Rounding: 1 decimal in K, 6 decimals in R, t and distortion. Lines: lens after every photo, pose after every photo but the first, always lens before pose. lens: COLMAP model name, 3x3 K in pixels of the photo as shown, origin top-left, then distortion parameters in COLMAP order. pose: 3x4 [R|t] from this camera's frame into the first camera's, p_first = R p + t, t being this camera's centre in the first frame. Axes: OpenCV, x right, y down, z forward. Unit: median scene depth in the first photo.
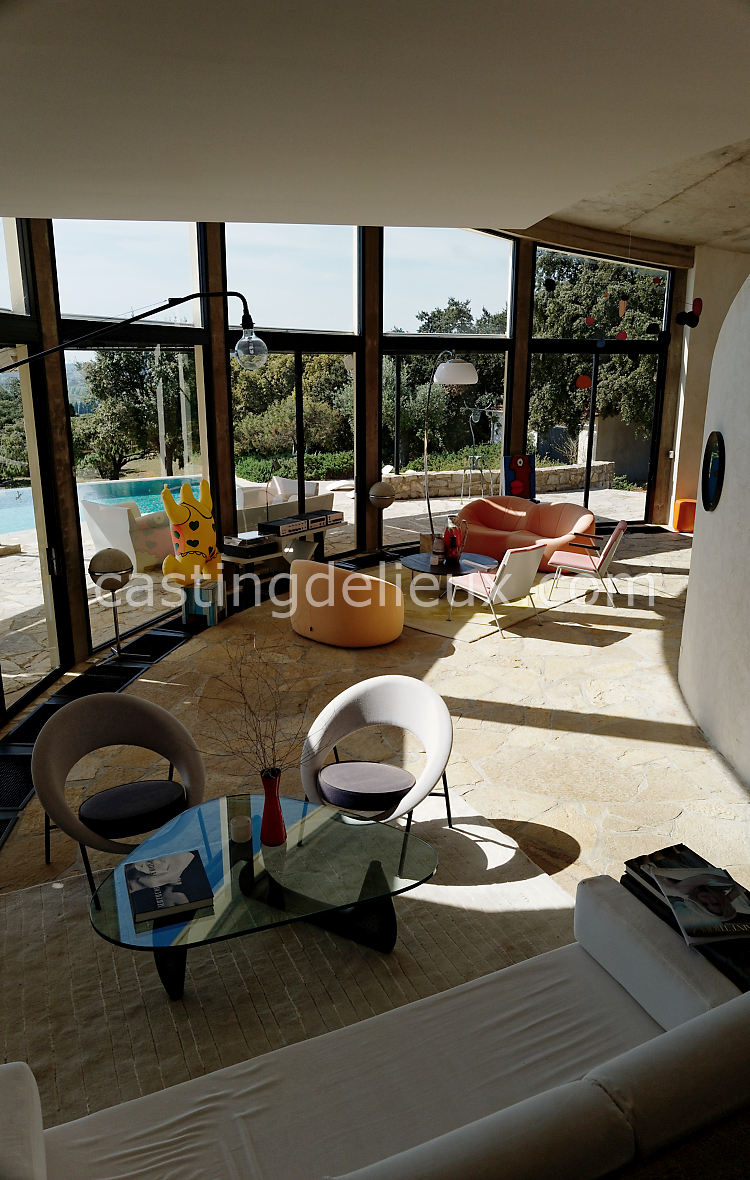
lens RADIAL K [[824.0, 0, 376.0], [0, 824.0, 592.9], [0, 0, 1]] dist [-0.008343, 0.006683]
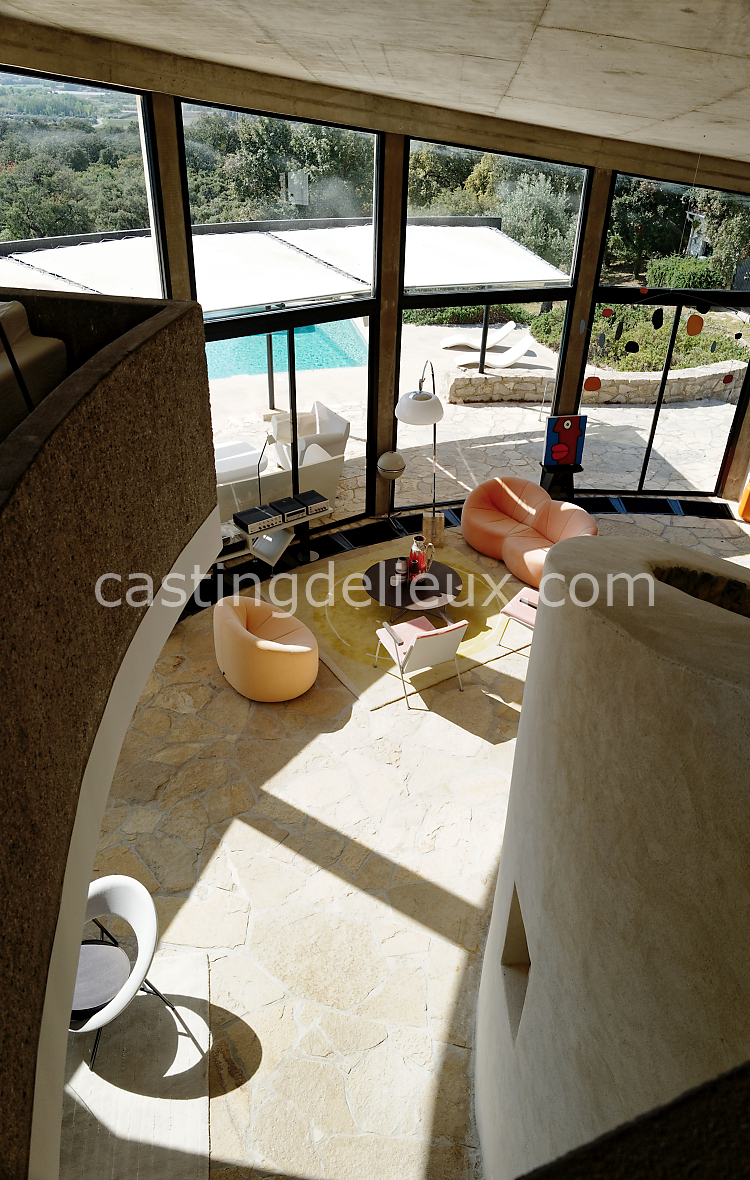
lens RADIAL K [[824.0, 0, 376.0], [0, 824.0, 592.9], [0, 0, 1]] dist [-0.008343, 0.006683]
pose [[0.963099, 0.164306, -0.213174, 0.325417], [-0.091481, 0.944722, 0.314852, -0.414671], [0.253123, -0.283732, 0.924892, 0.105359]]
